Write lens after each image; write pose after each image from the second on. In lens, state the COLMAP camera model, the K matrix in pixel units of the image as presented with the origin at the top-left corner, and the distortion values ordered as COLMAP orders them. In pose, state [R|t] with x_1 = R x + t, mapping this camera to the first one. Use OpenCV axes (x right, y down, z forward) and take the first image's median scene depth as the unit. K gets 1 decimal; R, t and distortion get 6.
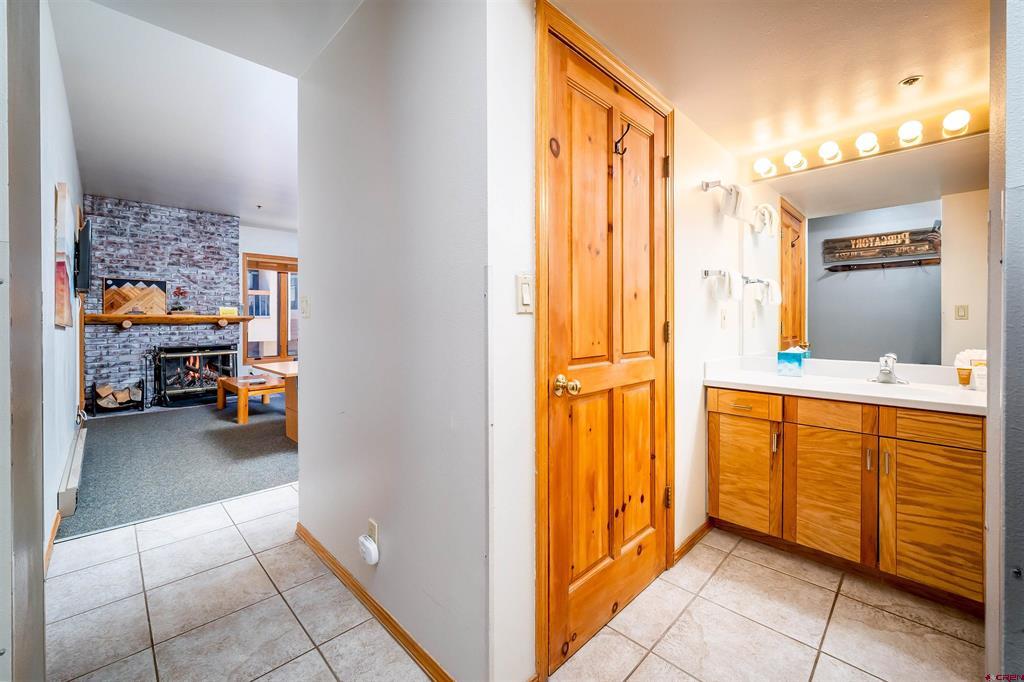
lens RADIAL K [[417.2, 0, 500.1], [0, 417.2, 324.3], [0, 0, 1]] dist [-0.006153, 0.002482]
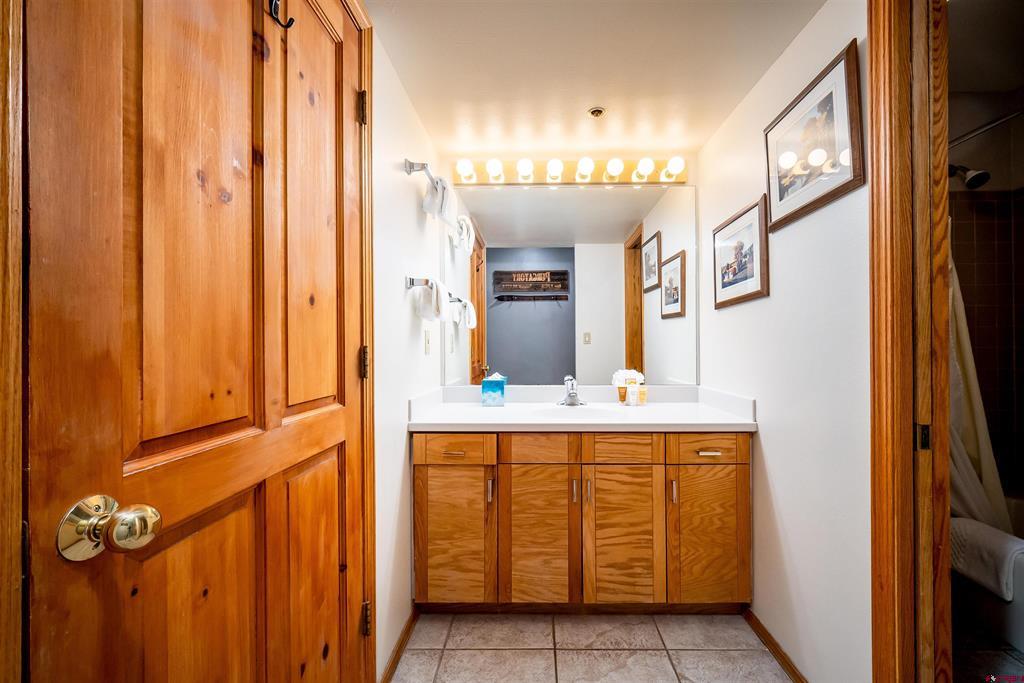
lens RADIAL K [[439.0, 0, 532.5], [0, 439.0, 342.2], [0, 0, 1]] dist [-0.006334, -0.000080]
pose [[0.707058, 0.001505, 0.707154, 0.105670], [0.011297, 0.999846, -0.013423, -0.000504], [-0.707066, 0.017480, 0.706932, 0.335695]]
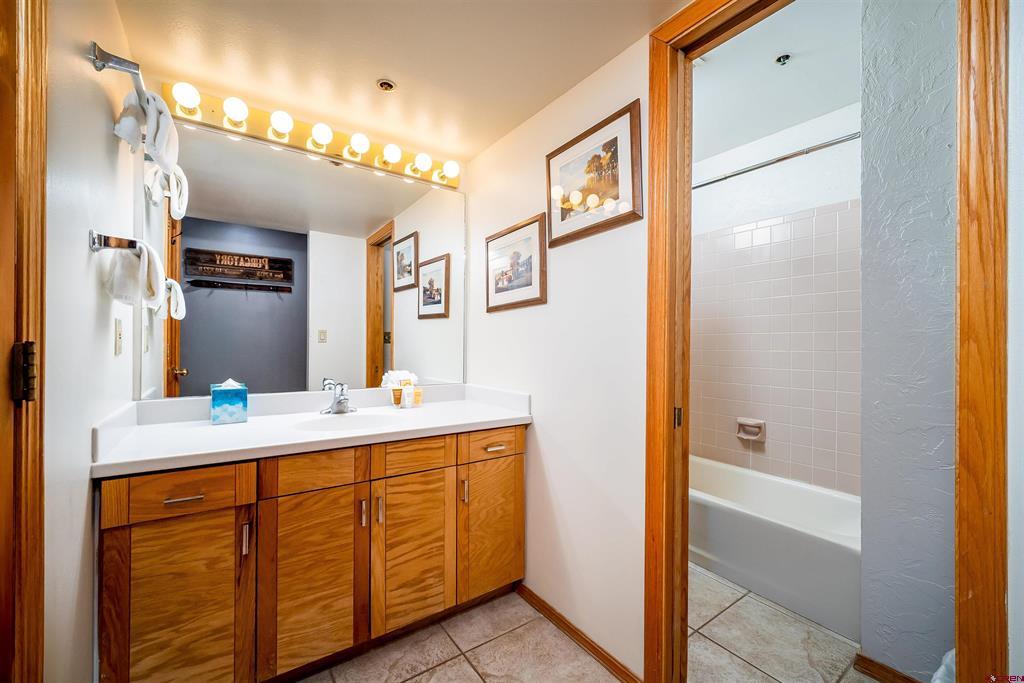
lens RADIAL K [[417.2, 0, 523.2], [0, 417.2, 344.0], [0, 0, 1]] dist [-0.006153, 0.002482]
pose [[0.149244, 0.003545, 0.988794, 0.116693], [0.002441, 0.999989, -0.003954, -0.002755], [-0.988797, 0.003004, 0.149233, 0.533731]]
